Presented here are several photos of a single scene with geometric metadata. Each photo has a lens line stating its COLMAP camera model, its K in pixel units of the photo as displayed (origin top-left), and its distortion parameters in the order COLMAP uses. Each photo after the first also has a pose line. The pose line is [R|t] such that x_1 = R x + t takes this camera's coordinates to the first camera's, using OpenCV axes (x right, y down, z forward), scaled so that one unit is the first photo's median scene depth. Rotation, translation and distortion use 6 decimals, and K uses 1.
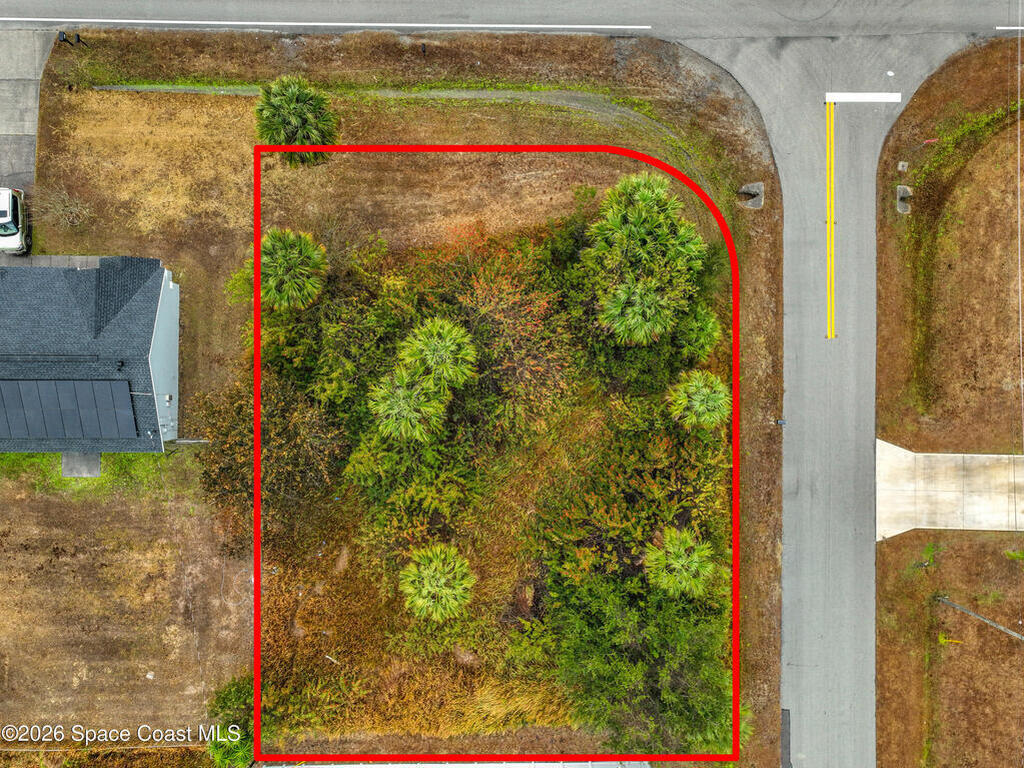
lens RADIAL K [[734.9, 0, 512.0], [0, 734.9, 384.0], [0, 0, 1]] dist [0.006778, 0.004655]
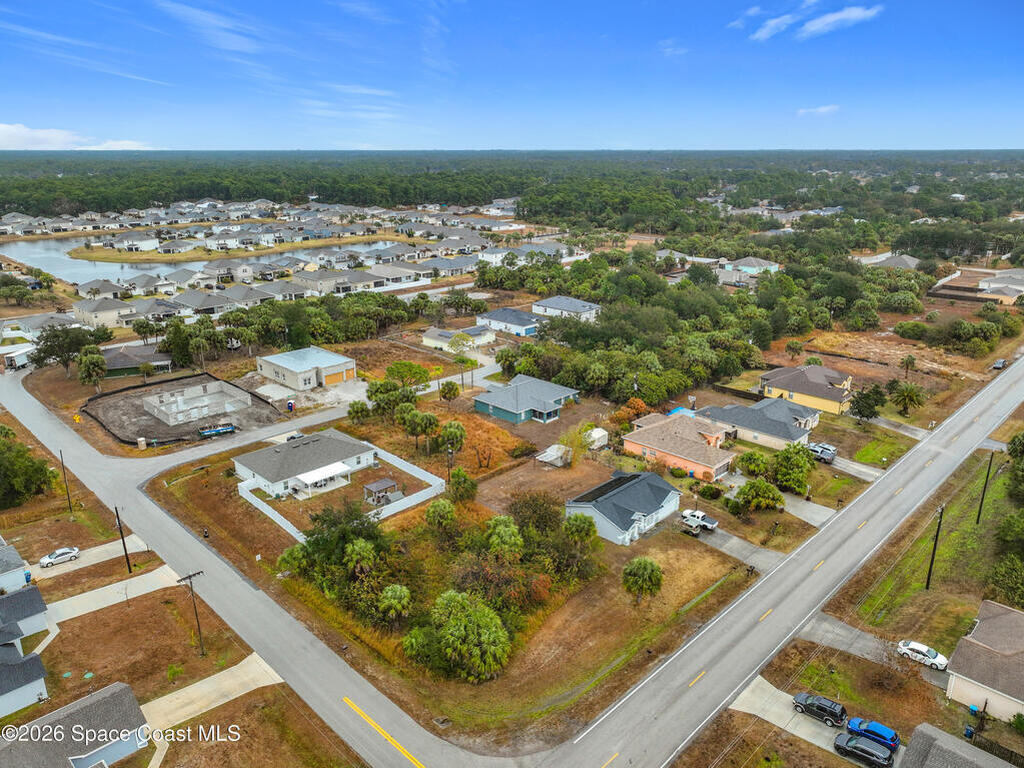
lens RADIAL K [[734.9, 0, 512.0], [0, 734.9, 384.0], [0, 0, 1]] dist [0.006778, 0.004655]
pose [[-0.702104, 0.213952, -0.679172, 1.096460], [-0.712009, -0.197958, 0.673689, -1.226085], [0.009689, 0.956576, 0.291322, -0.079592]]
